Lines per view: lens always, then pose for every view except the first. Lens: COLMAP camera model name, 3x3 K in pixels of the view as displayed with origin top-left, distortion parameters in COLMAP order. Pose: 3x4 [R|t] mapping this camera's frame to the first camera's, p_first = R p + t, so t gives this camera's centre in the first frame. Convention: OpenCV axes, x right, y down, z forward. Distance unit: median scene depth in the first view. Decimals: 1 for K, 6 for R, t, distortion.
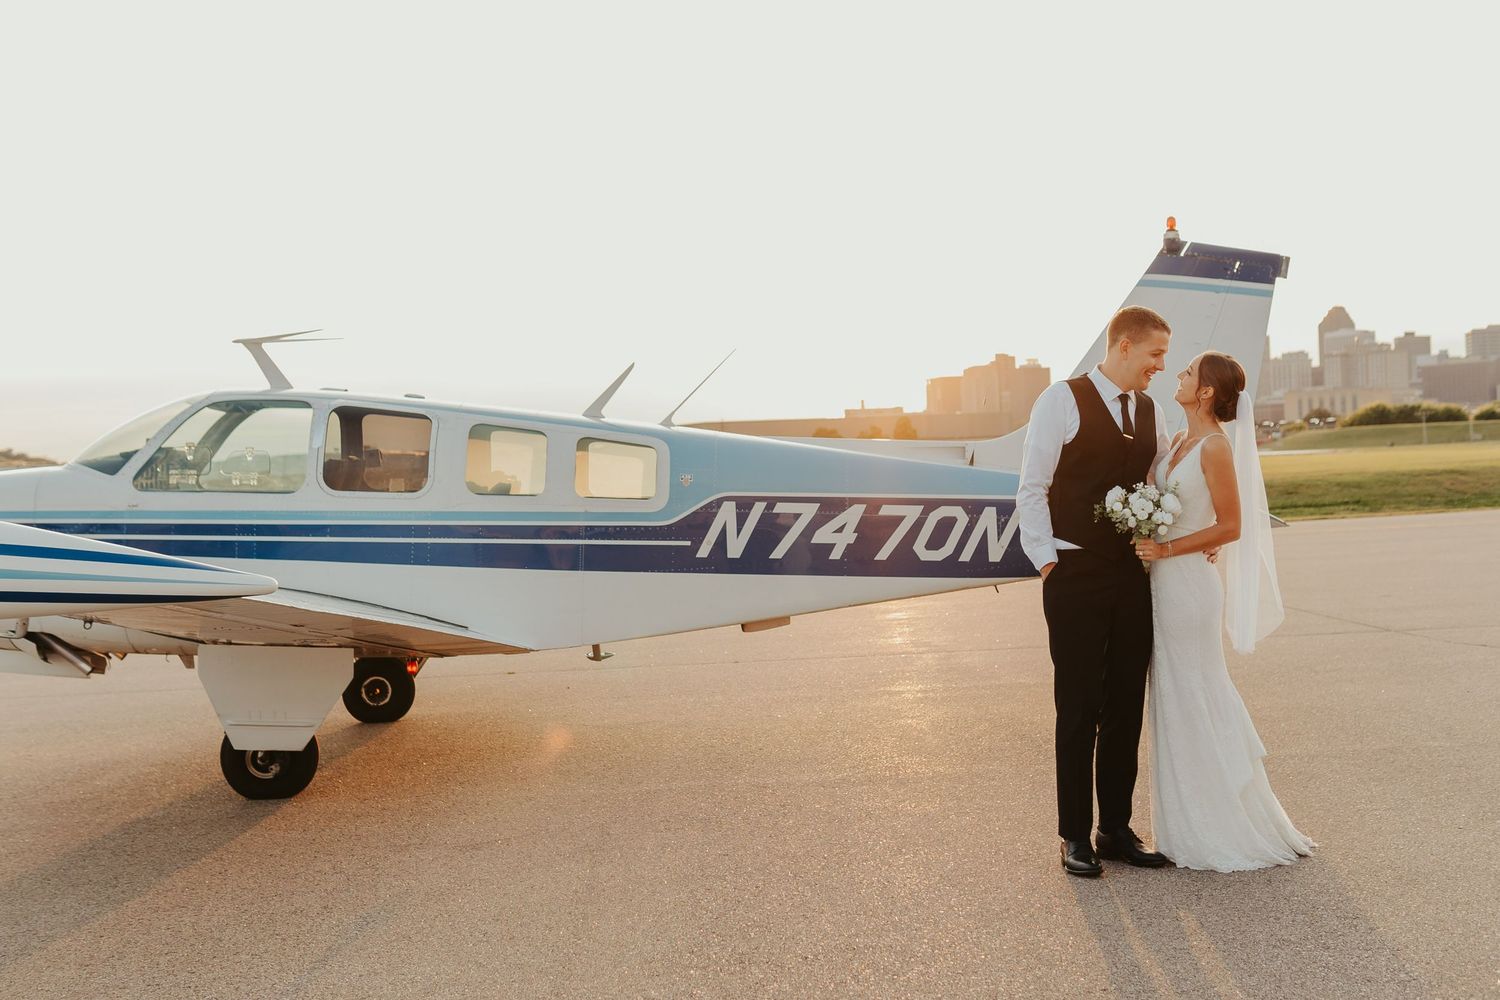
lens RADIAL K [[1975.1, 0, 750.0], [0, 1975.1, 500.0], [0, 0, 1]] dist [0.015580, 0.088712]
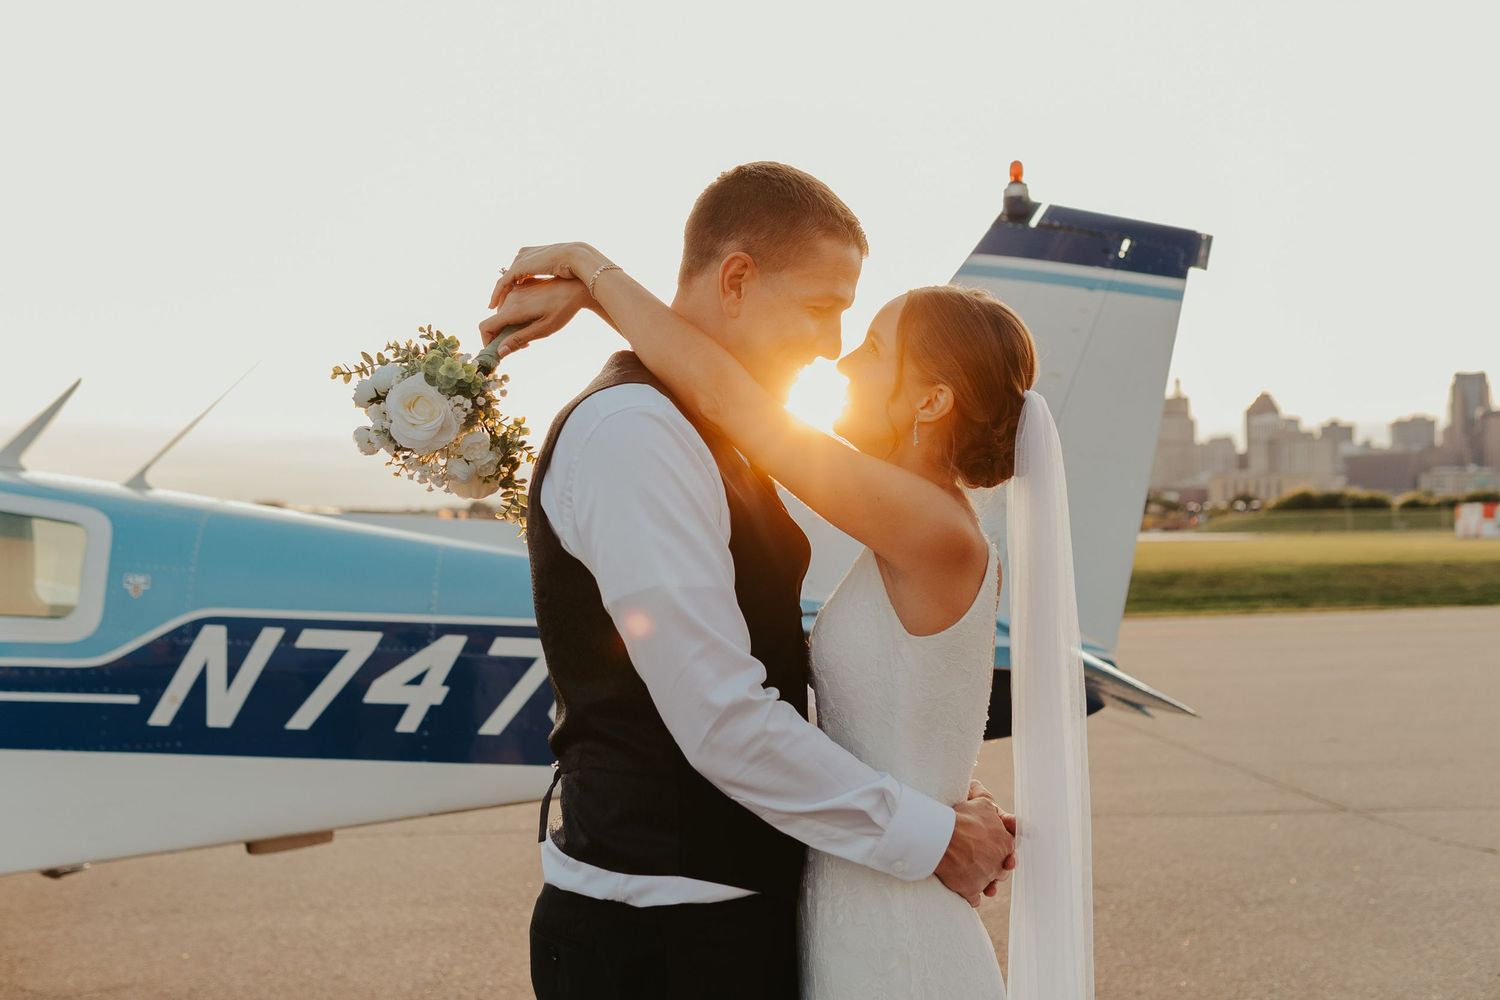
lens RADIAL K [[1953.8, 0, 750.0], [0, 1953.8, 500.0], [0, 0, 1]] dist [0.027368, 0.091923]
pose [[0.999060, 0.028268, 0.032855, 0.116911], [-0.027102, 0.999005, -0.035430, -0.018537], [-0.033824, 0.034506, 0.998832, 0.420651]]
